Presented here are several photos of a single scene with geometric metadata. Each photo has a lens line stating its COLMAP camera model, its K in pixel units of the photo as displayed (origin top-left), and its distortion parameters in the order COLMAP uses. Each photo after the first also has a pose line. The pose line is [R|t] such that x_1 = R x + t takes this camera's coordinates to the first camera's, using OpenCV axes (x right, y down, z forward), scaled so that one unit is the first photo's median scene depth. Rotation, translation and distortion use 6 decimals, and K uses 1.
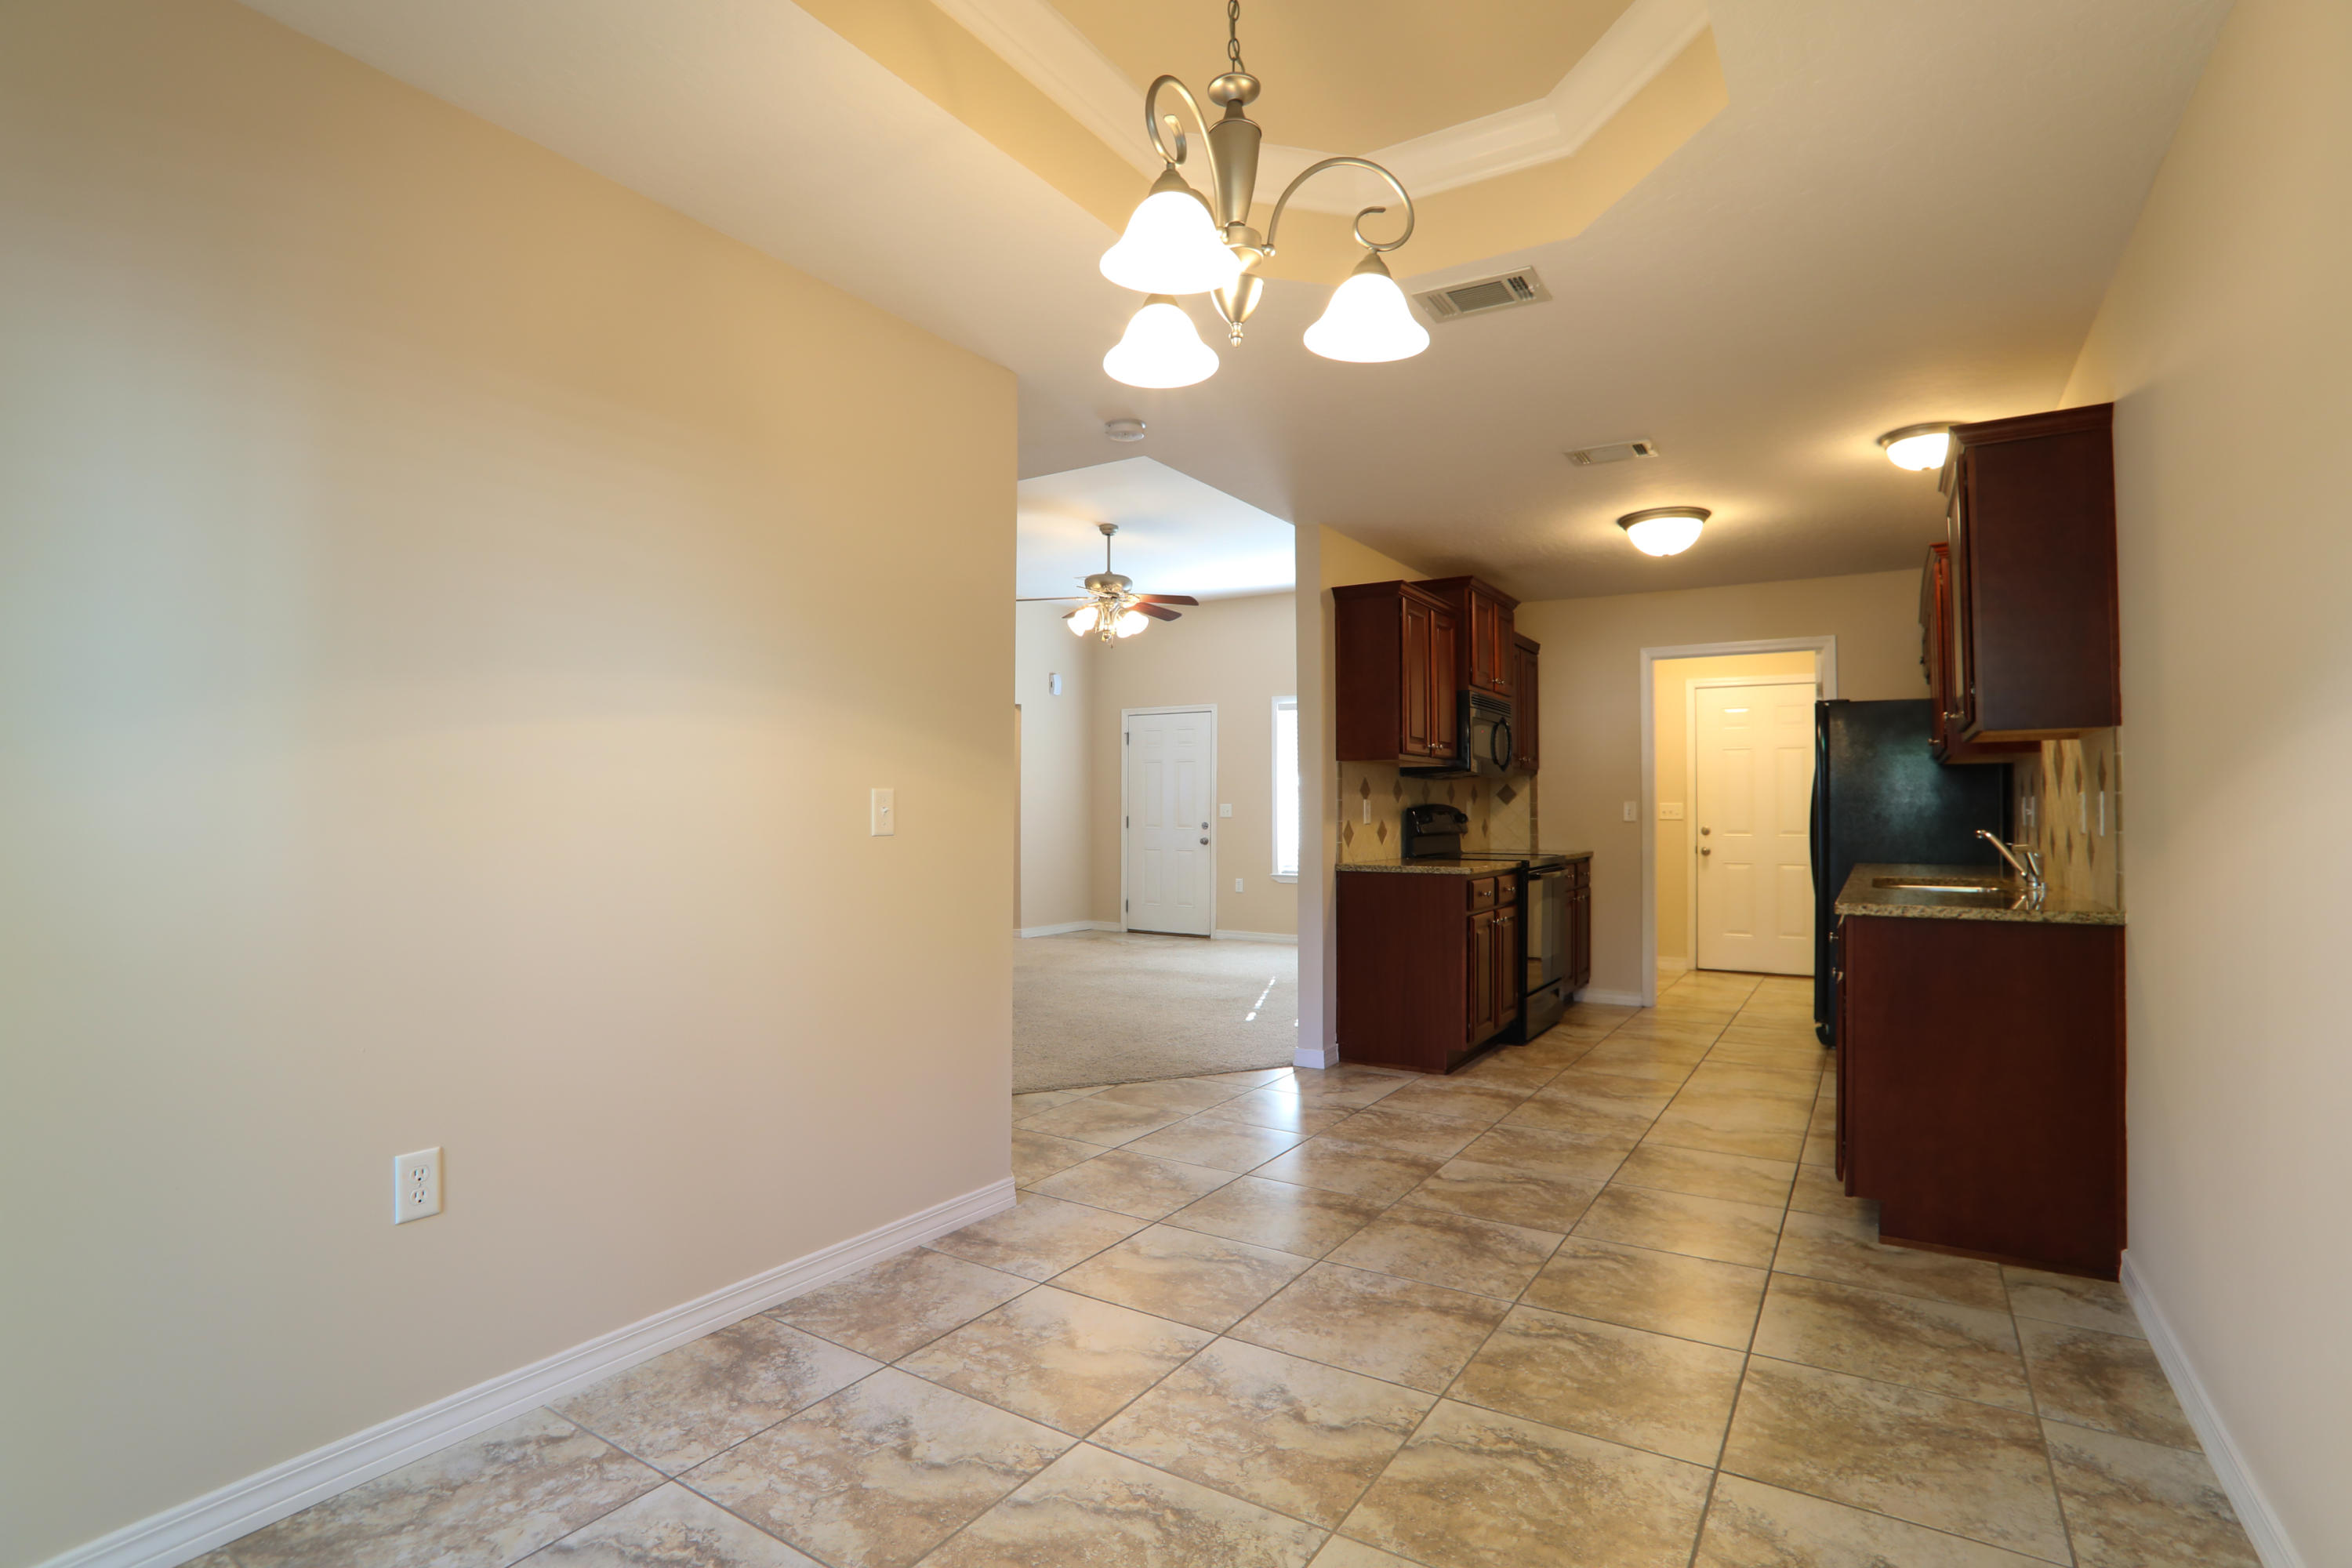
lens RADIAL K [[1147.7, 0, 1173.2], [0, 1147.7, 784.7], [0, 0, 1]] dist [-0.042048, 0.000438]
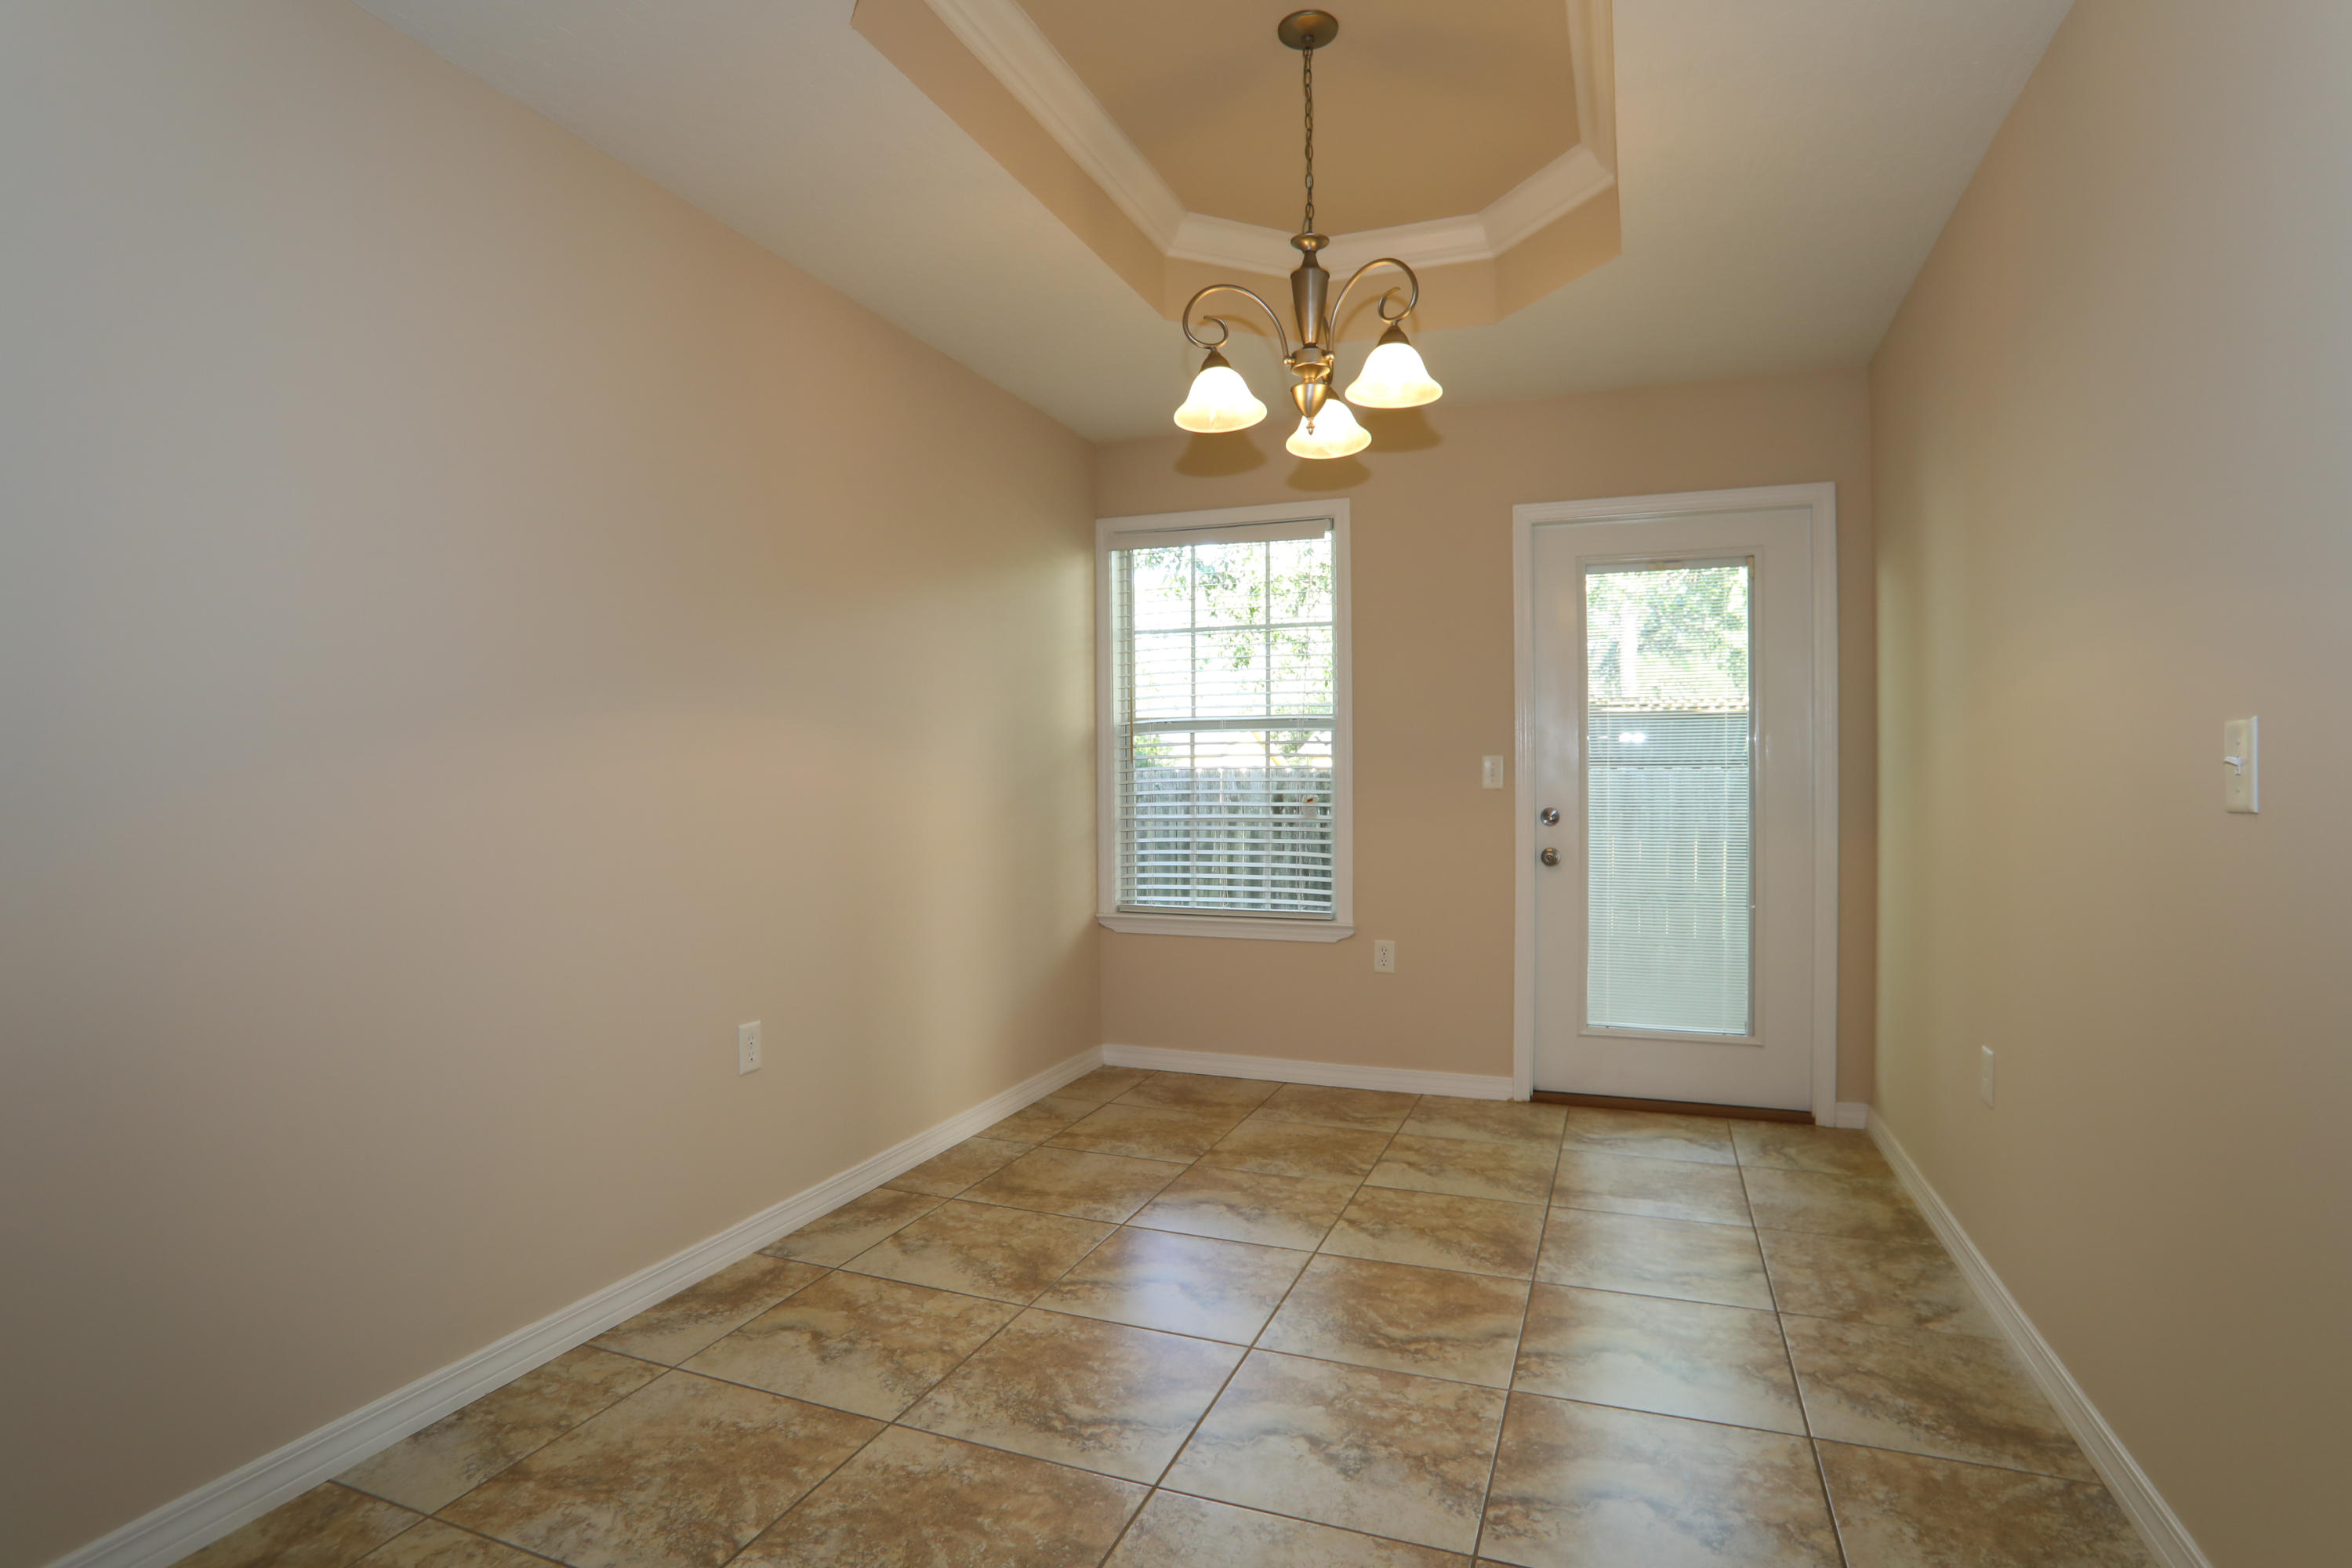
lens RADIAL K [[1147.7, 0, 1175.5], [0, 1147.7, 783.0], [0, 0, 1]] dist [-0.042048, 0.000438]
pose [[-0.980578, 0.003304, -0.196100, 0.385235], [0.006558, 0.999851, -0.015944, 0.047986], [0.196018, -0.016921, -0.980454, 1.830925]]
